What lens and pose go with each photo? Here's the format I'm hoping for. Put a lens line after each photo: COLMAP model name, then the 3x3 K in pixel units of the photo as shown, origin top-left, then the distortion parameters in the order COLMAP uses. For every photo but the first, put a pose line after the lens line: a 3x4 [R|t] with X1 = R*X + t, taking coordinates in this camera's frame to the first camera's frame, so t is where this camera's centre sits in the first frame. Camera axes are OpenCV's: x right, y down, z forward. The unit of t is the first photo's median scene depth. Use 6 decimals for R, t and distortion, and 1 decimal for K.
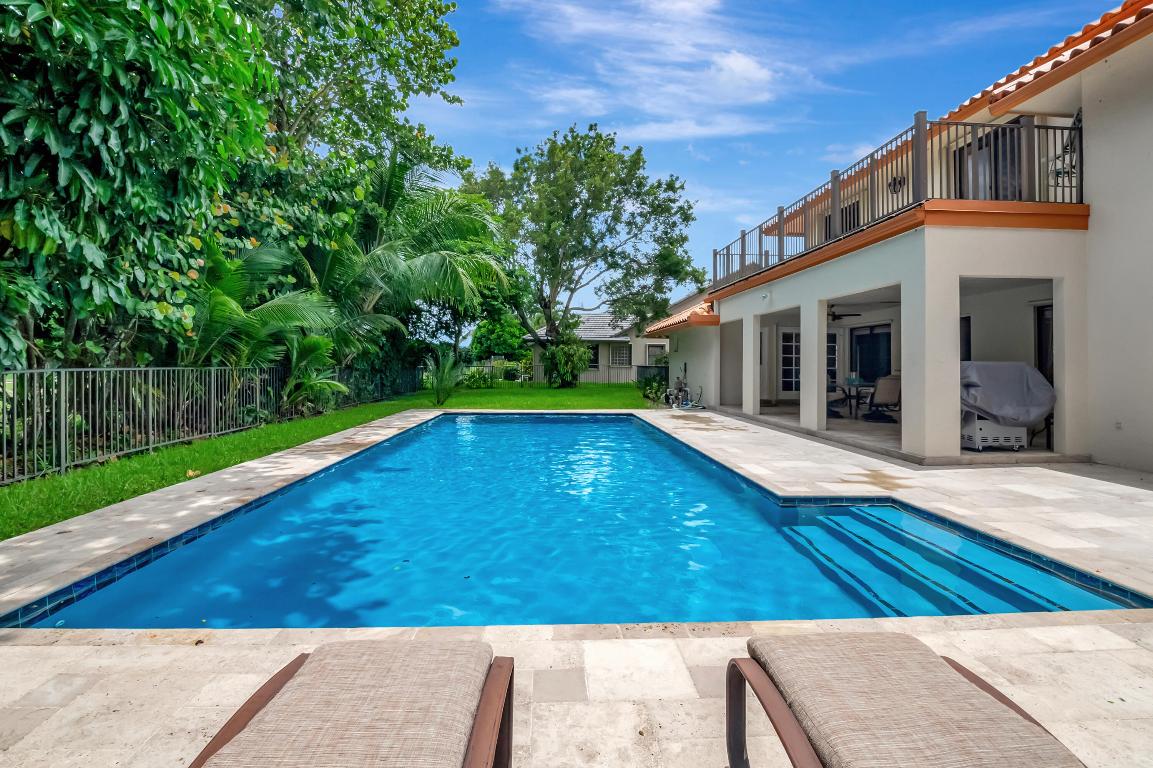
lens RADIAL K [[524.6, 0, 576.4], [0, 524.6, 360.1], [0, 0, 1]] dist [-0.019396, -0.000628]
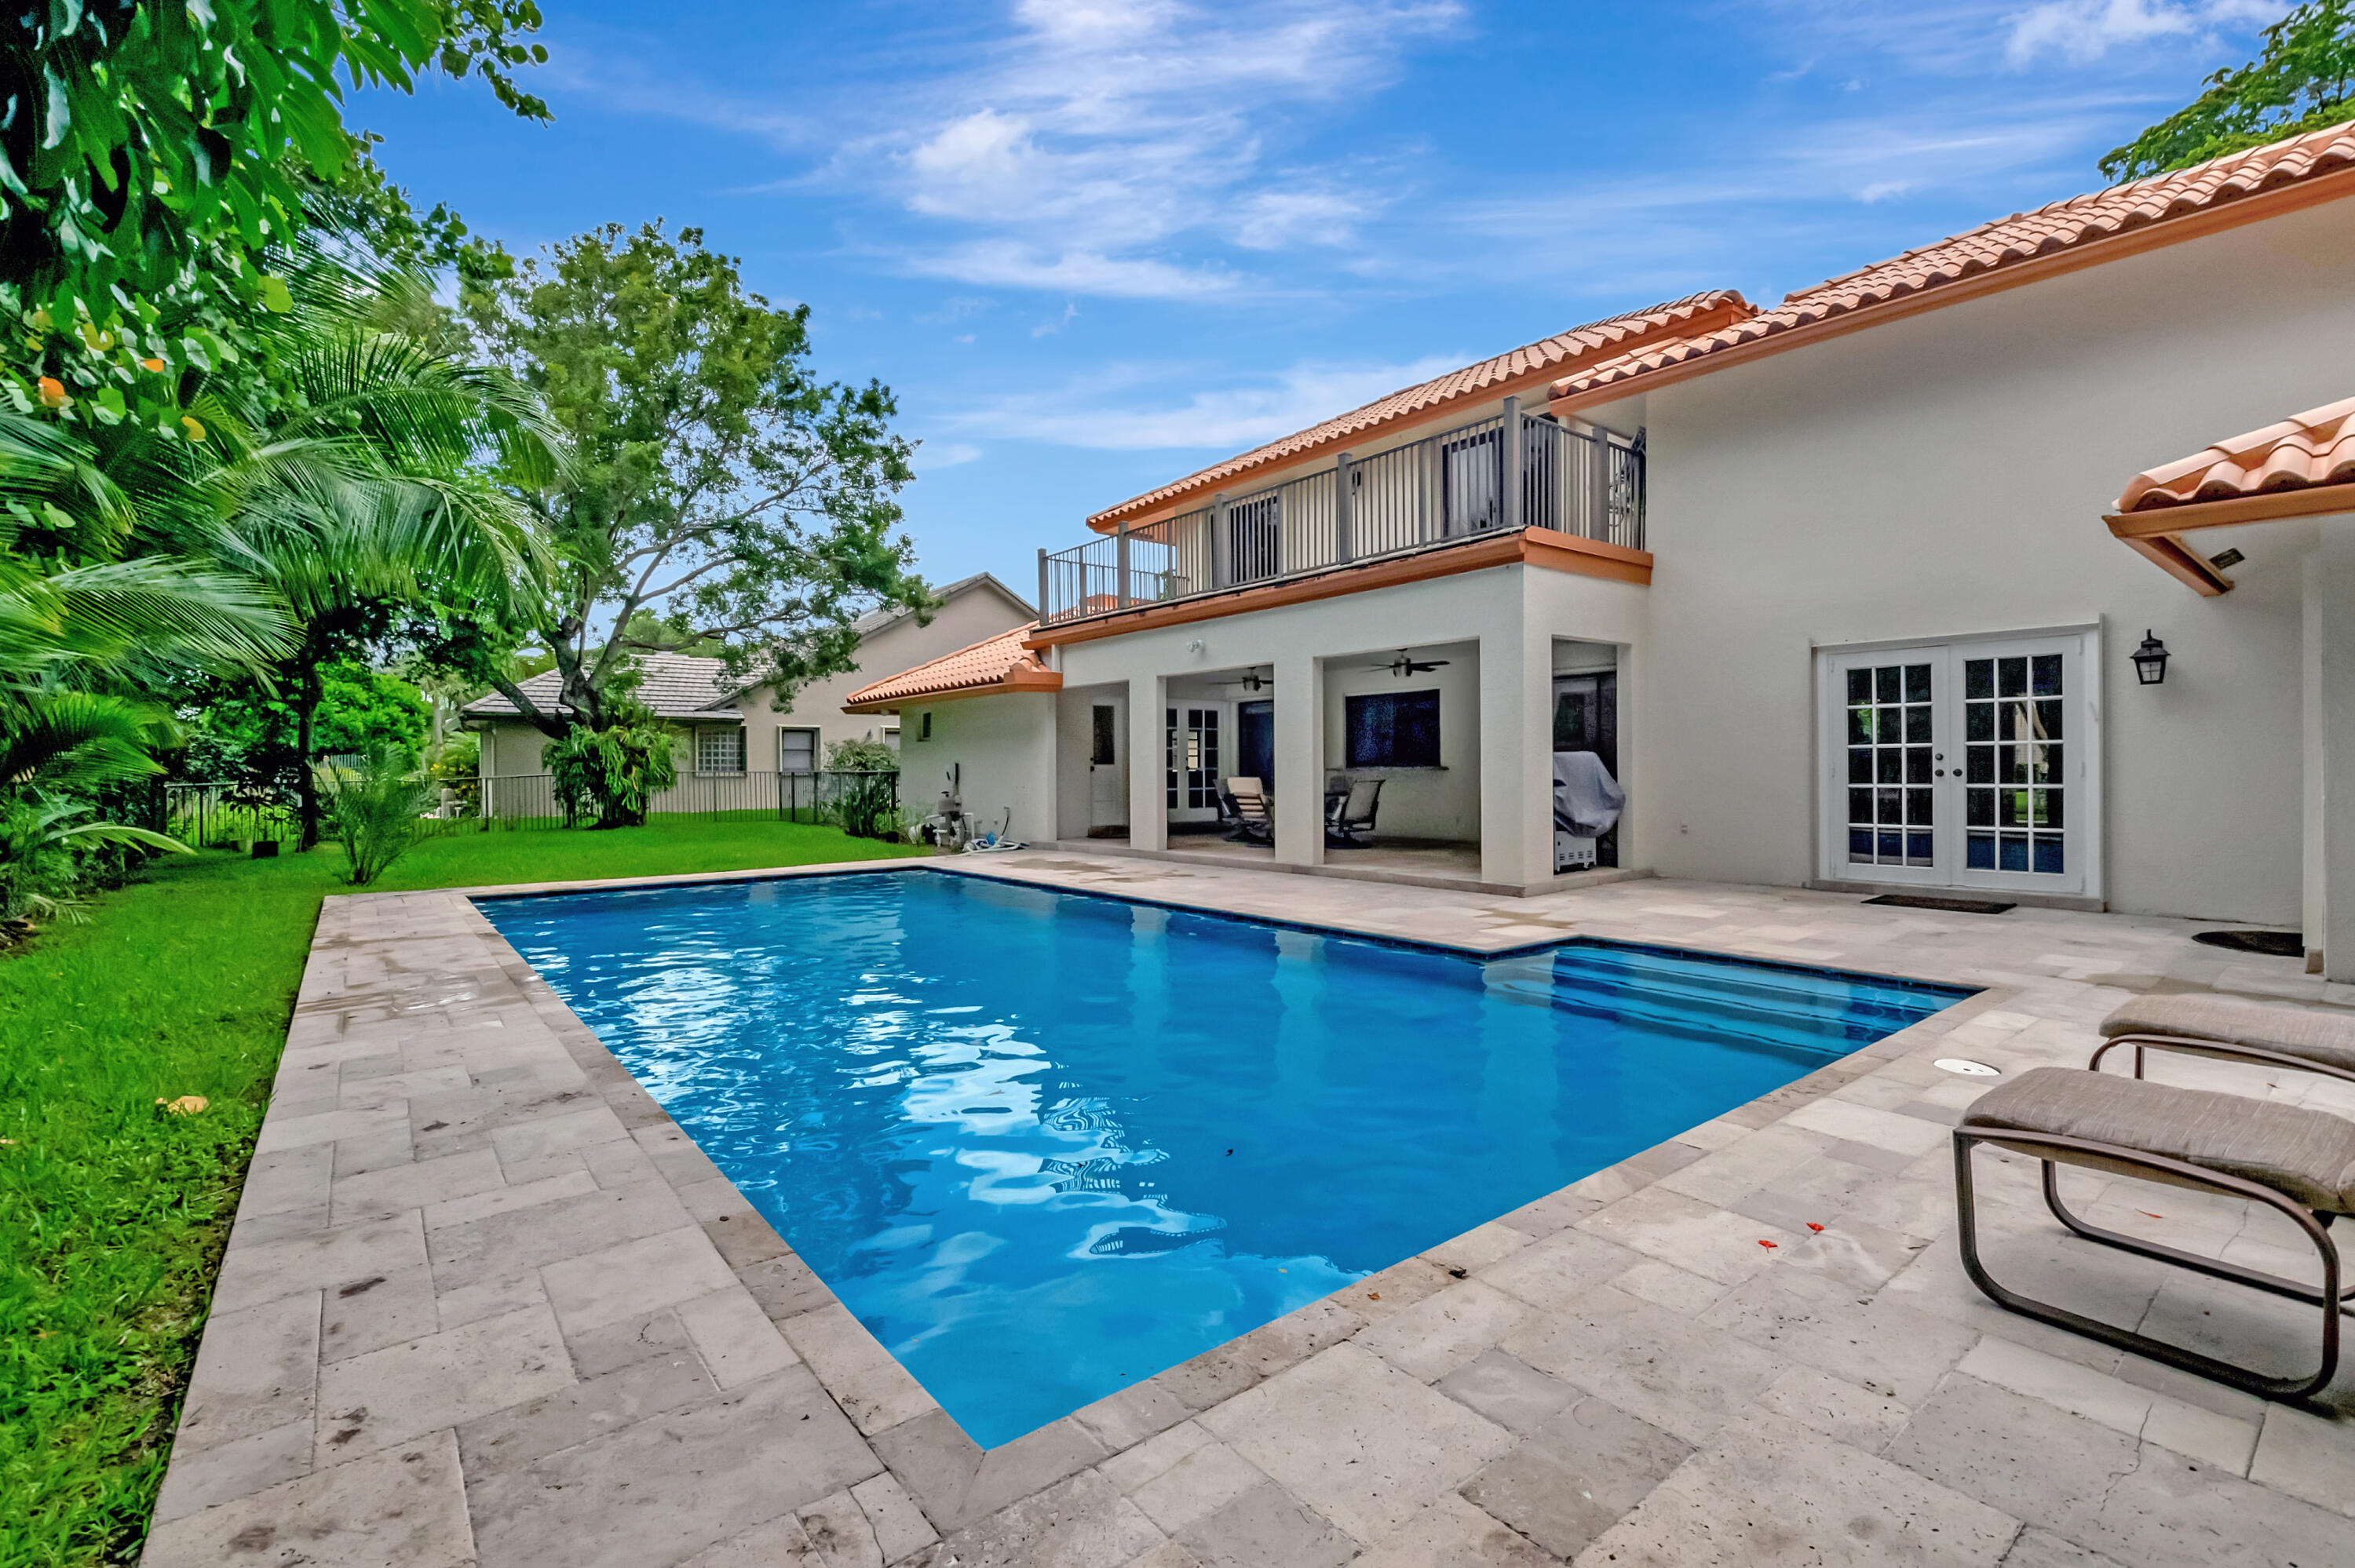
lens RADIAL K [[1059.8, 0, 1177.9], [0, 1059.8, 771.6], [0, 0, 1]] dist [-0.002682, -0.000820]
pose [[0.811416, -0.017586, 0.584204, -0.169456], [0.011773, 0.999836, 0.013746, 0.001256], [-0.584350, -0.004276, 0.811491, 0.030546]]
